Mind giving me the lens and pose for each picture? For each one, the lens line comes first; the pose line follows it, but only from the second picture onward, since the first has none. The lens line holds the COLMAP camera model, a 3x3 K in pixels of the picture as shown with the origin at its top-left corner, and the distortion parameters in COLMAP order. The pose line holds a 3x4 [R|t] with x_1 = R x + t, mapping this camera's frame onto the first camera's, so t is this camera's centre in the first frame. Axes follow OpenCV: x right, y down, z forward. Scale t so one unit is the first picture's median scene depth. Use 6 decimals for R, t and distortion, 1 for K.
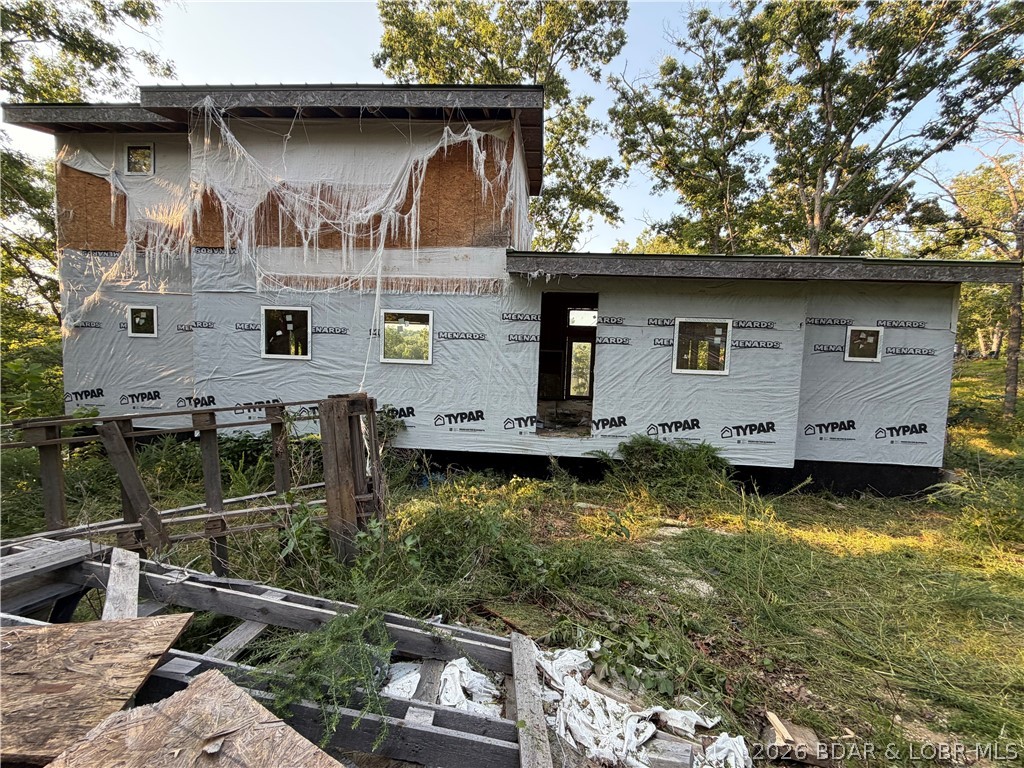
lens RADIAL K [[411.7, 0, 511.8], [0, 411.7, 386.0], [0, 0, 1]] dist [0.001120, -0.000017]
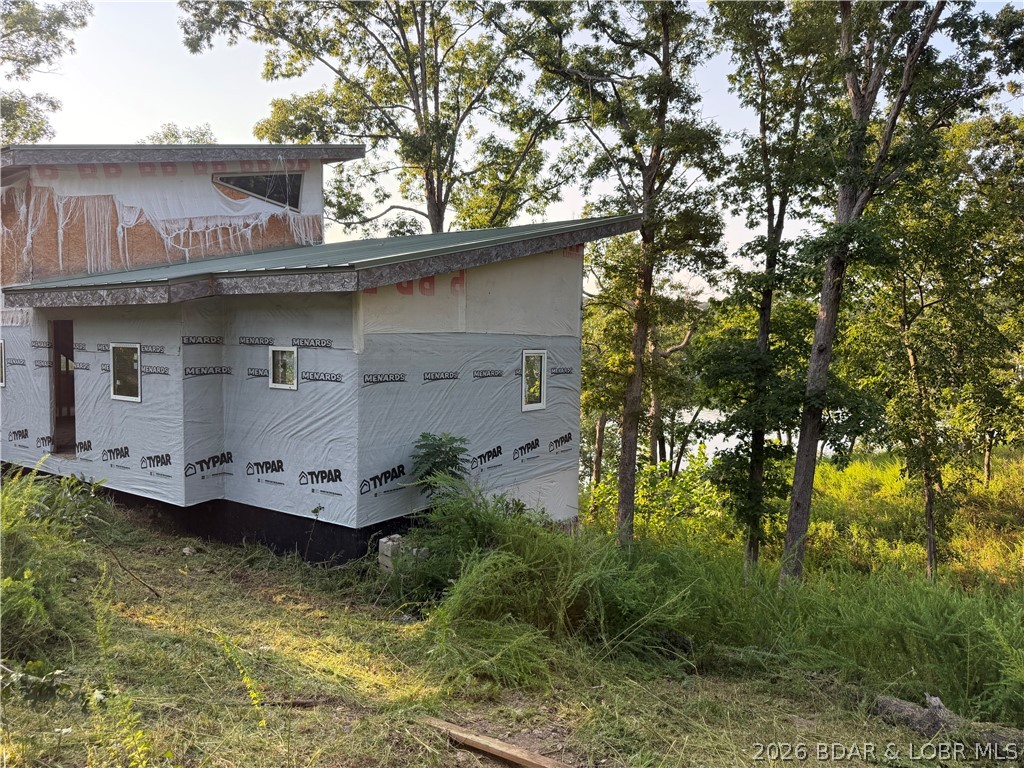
lens RADIAL K [[710.3, 0, 512.5], [0, 710.3, 381.8], [0, 0, 1]] dist [0.001160, -0.000917]
pose [[0.868840, 0.006655, -0.495049, 1.963739], [-0.023610, 0.999329, -0.028004, -0.044706], [0.494530, 0.036019, 0.868414, -0.001809]]
